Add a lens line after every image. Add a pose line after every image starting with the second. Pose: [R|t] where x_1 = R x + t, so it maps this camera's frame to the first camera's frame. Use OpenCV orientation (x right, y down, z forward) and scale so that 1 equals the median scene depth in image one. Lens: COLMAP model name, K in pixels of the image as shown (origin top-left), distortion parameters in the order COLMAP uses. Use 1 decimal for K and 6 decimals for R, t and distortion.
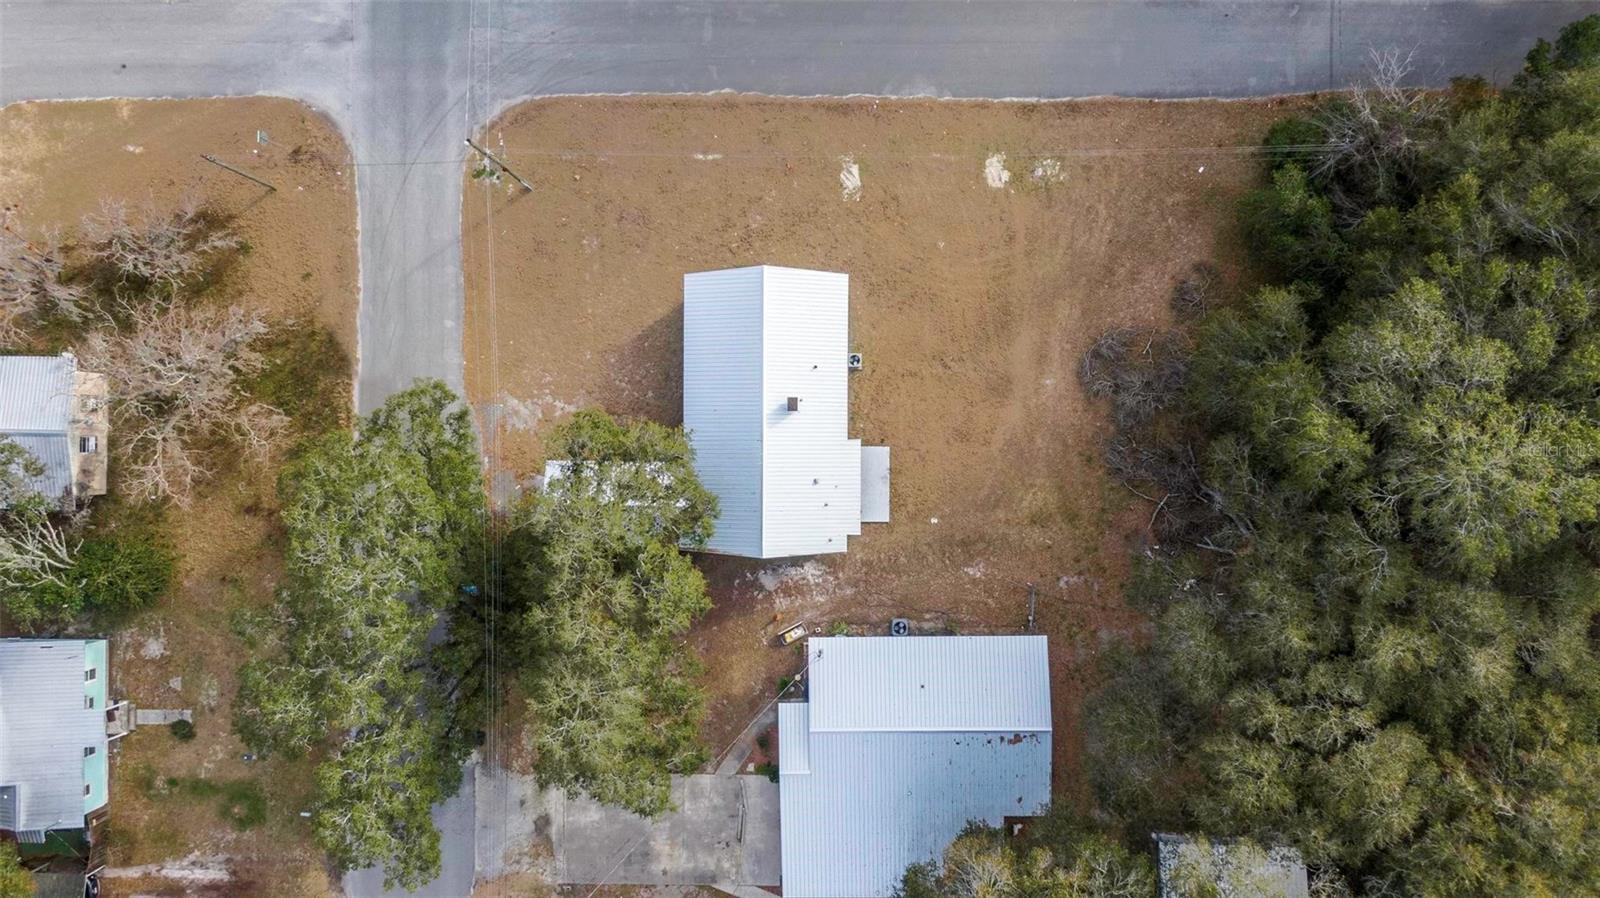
lens RADIAL K [[1135.8, 0, 805.6], [0, 1135.8, 450.1], [0, 0, 1]] dist [0.043453, -0.057161]
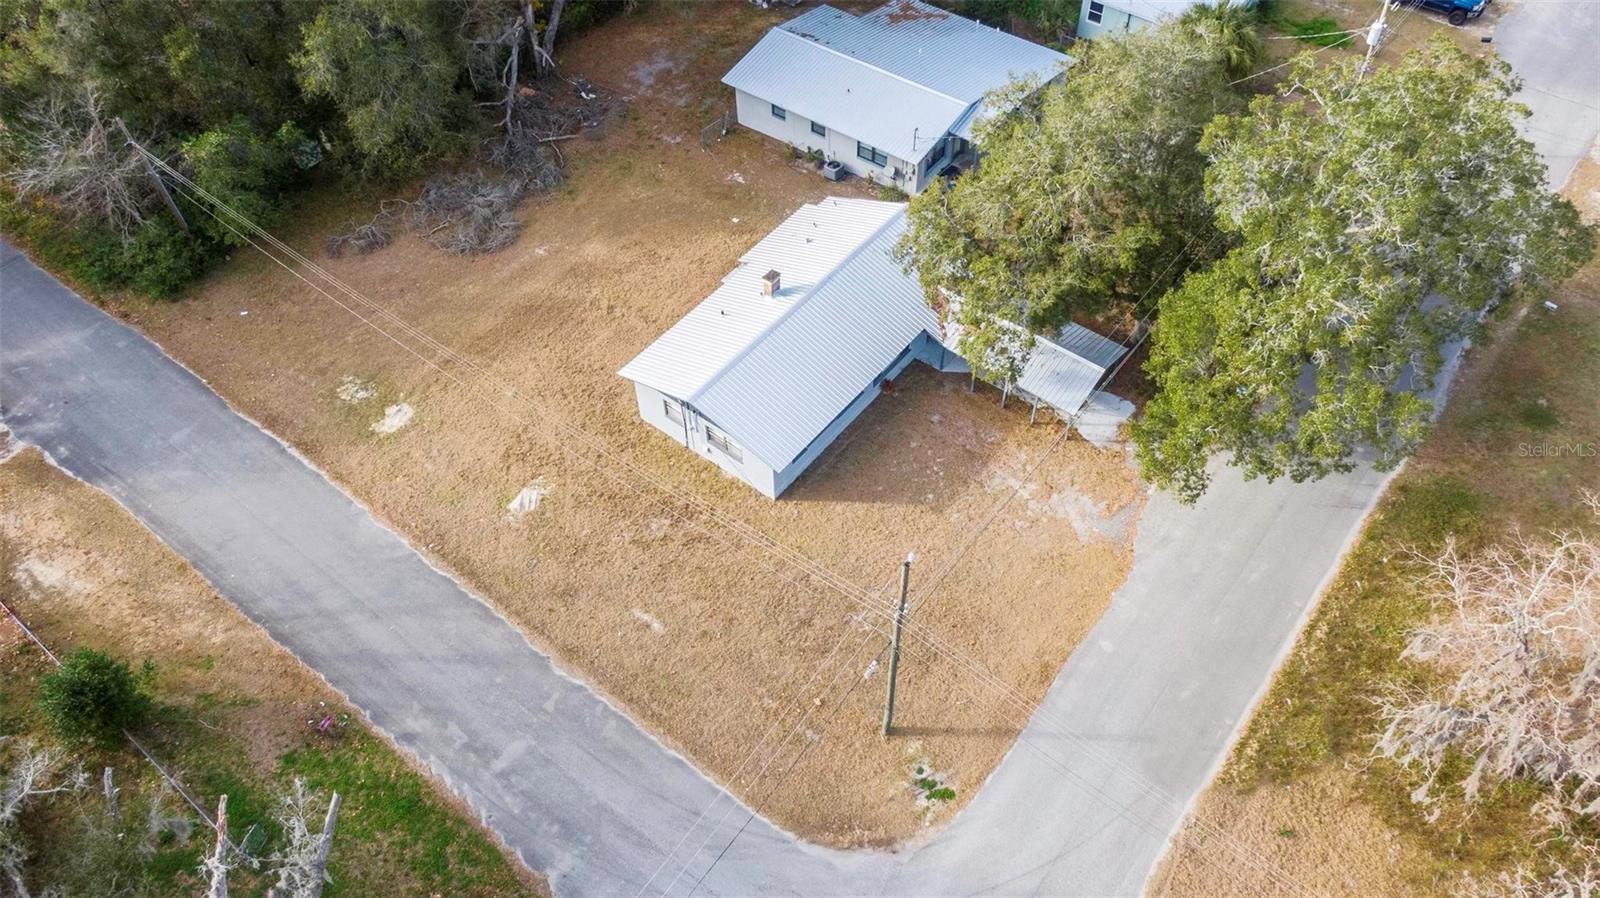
lens RADIAL K [[1135.8, 0, 805.6], [0, 1135.8, 450.1], [0, 0, 1]] dist [0.043453, -0.057161]
pose [[-0.790231, -0.439787, 0.426758, -0.410316], [0.611107, -0.617419, 0.495320, -0.478228], [0.045653, 0.652212, 0.756661, 0.423091]]
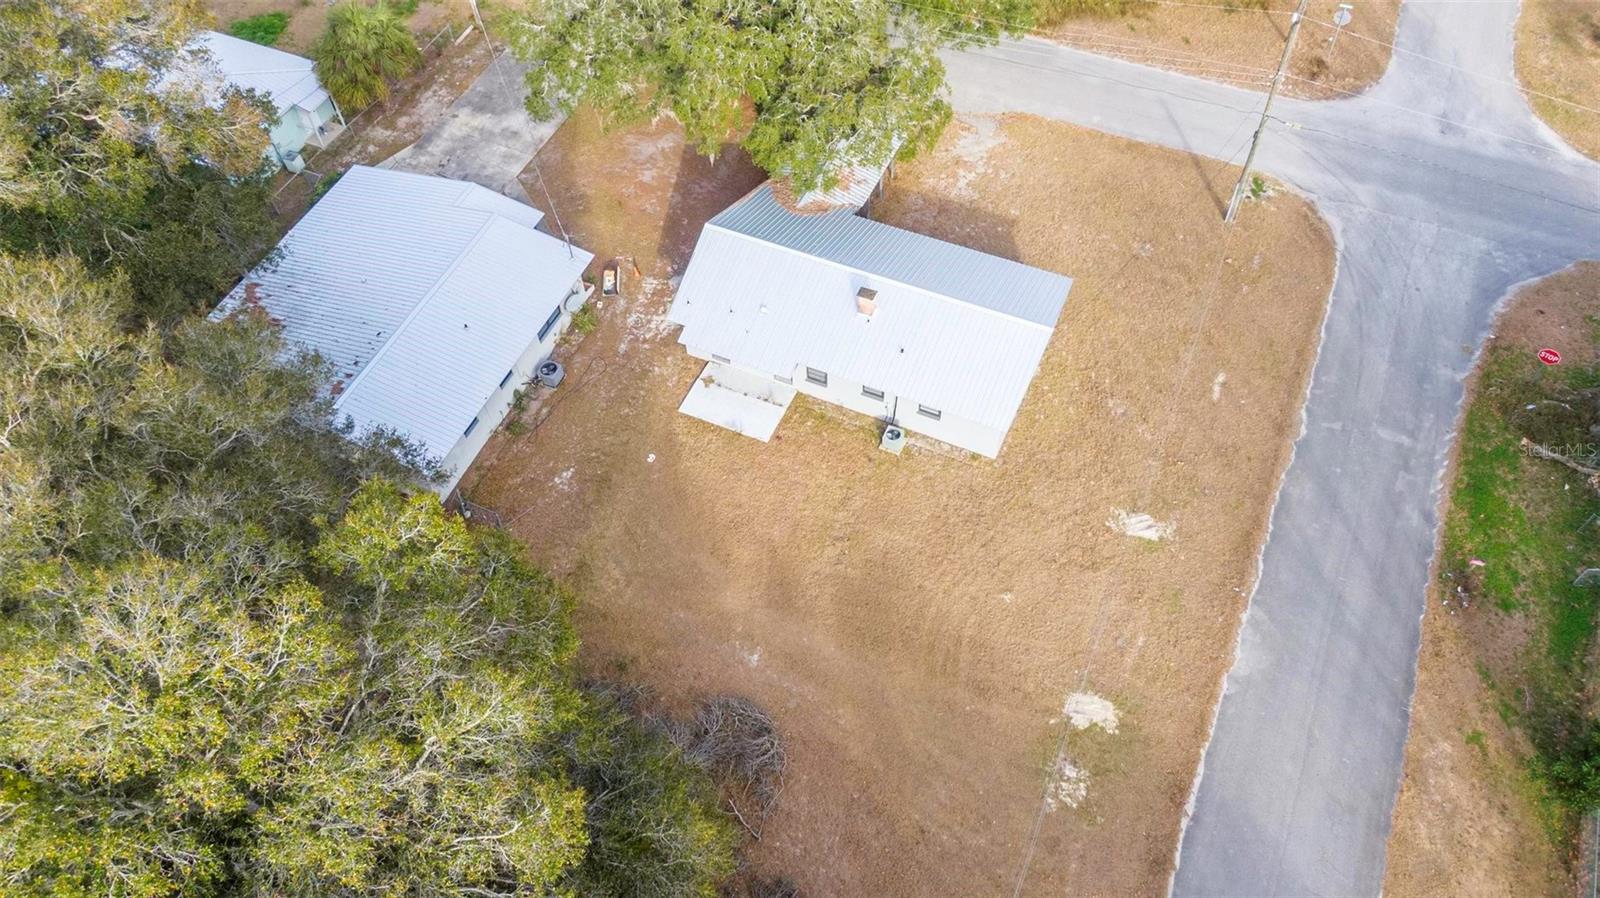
lens RADIAL K [[1135.8, 0, 805.6], [0, 1135.8, 450.1], [0, 0, 1]] dist [0.043453, -0.057161]
pose [[-0.404258, 0.770029, -0.493590, 0.432186], [-0.913917, -0.318533, 0.251581, -0.213074], [0.036500, 0.552804, 0.832511, 0.387646]]
